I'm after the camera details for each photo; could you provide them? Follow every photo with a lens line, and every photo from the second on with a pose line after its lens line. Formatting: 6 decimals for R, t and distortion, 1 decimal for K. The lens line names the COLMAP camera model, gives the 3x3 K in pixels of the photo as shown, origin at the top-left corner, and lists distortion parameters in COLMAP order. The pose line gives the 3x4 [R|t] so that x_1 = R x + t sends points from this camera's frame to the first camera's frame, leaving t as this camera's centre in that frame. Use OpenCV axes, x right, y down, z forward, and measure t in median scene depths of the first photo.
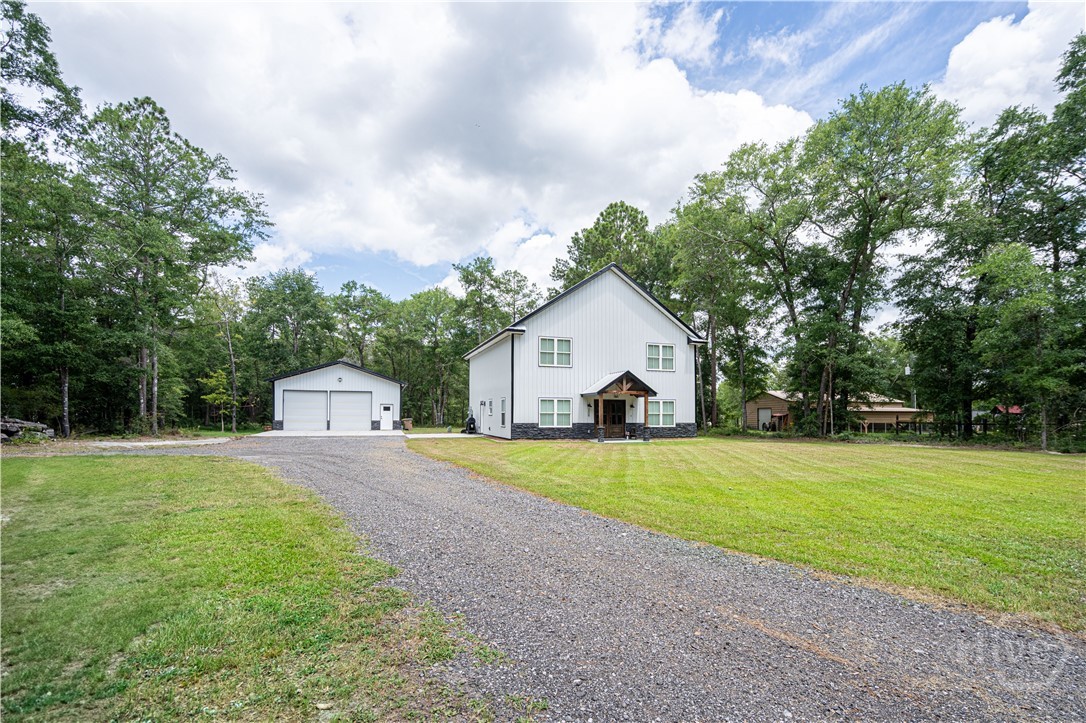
lens RADIAL K [[505.7, 0, 555.3], [0, 505.7, 397.7], [0, 0, 1]] dist [-0.003152, 0.000551]
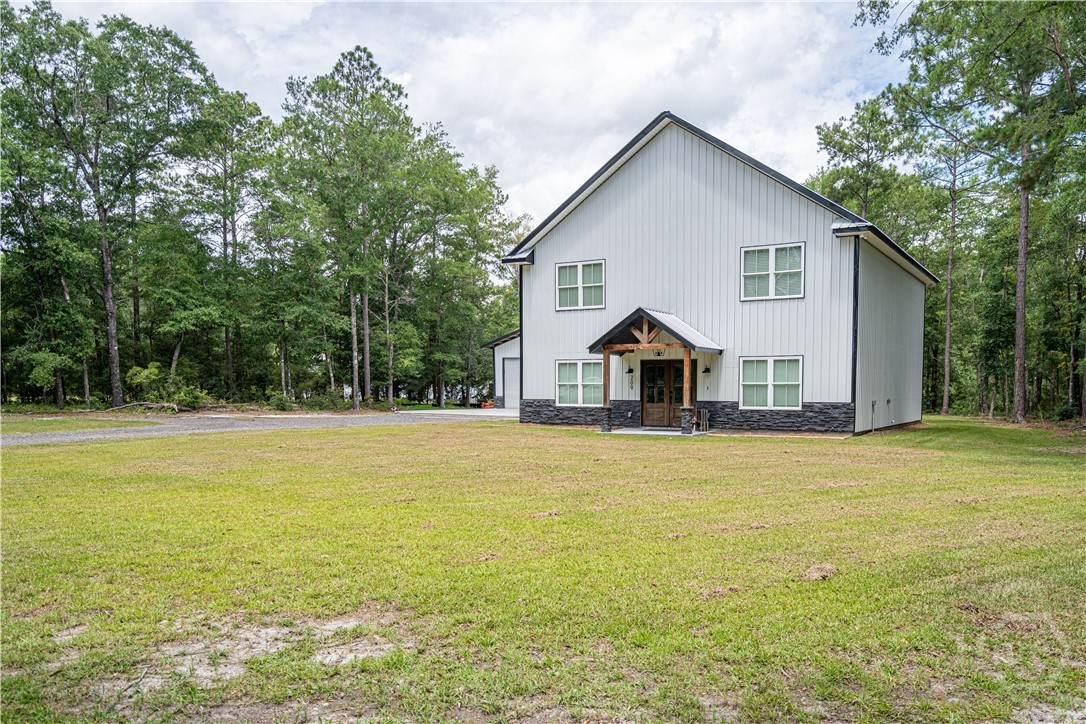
lens RADIAL K [[859.1, 0, 544.5], [0, 859.1, 435.1], [0, 0, 1]] dist [0.008938, 0.004146]
pose [[0.616336, 0.039826, -0.786476, 0.747602], [0.024901, 0.997235, 0.070012, 0.016639], [0.787090, -0.062735, 0.613640, 0.280307]]
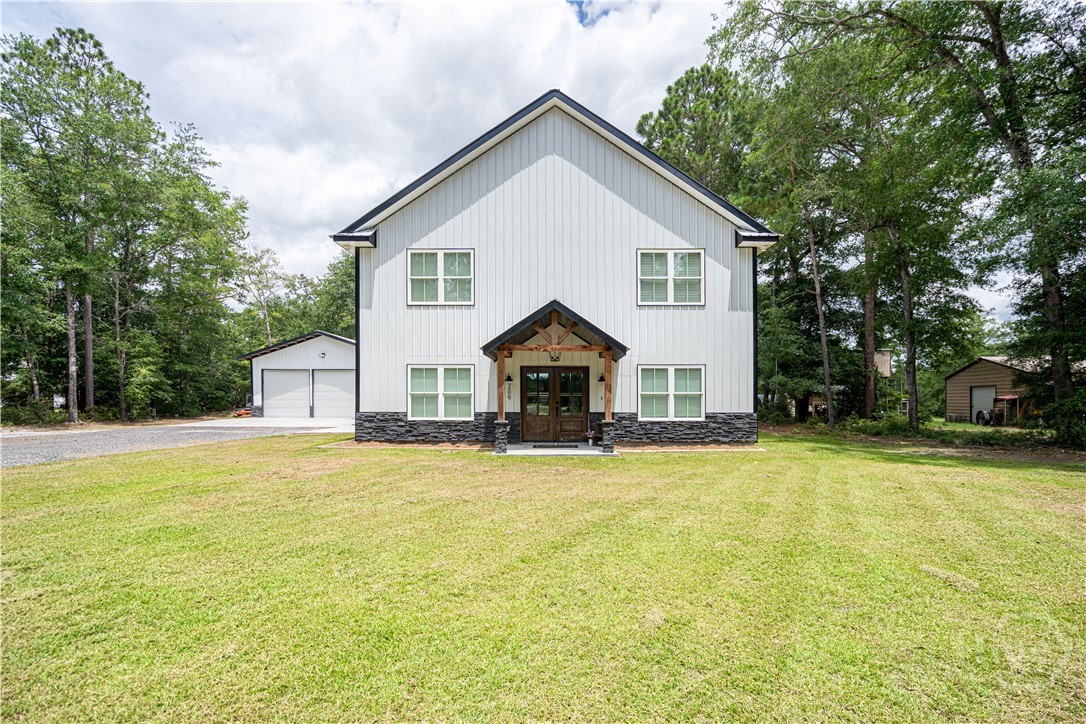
lens RADIAL K [[505.7, 0, 555.3], [0, 505.7, 398.2], [0, 0, 1]] dist [-0.003152, 0.000551]
pose [[0.938553, -0.003172, -0.345119, 0.270062], [0.013906, 0.999493, 0.028634, 0.020204], [0.344854, -0.031674, 0.938122, 0.499849]]
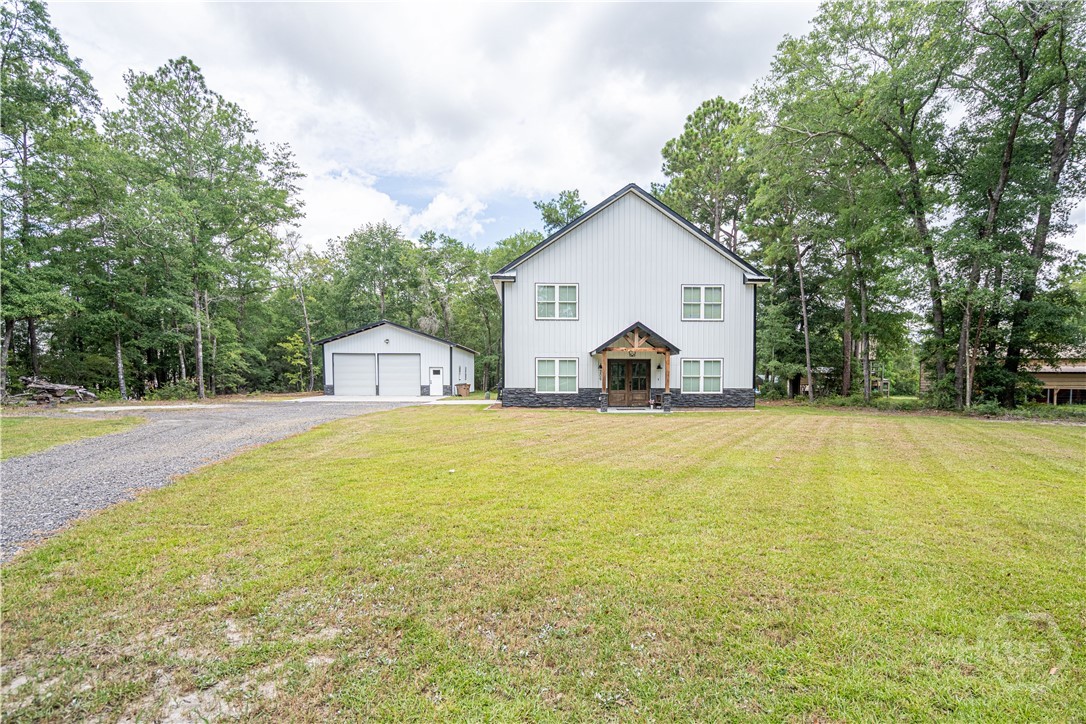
lens RADIAL K [[593.5, 0, 554.8], [0, 593.5, 409.4], [0, 0, 1]] dist [0.004109, -0.000831]
pose [[0.953670, 0.013265, -0.300561, 0.266100], [0.011774, 0.996617, 0.081343, 0.005365], [0.300623, -0.081113, 0.950288, 0.063687]]
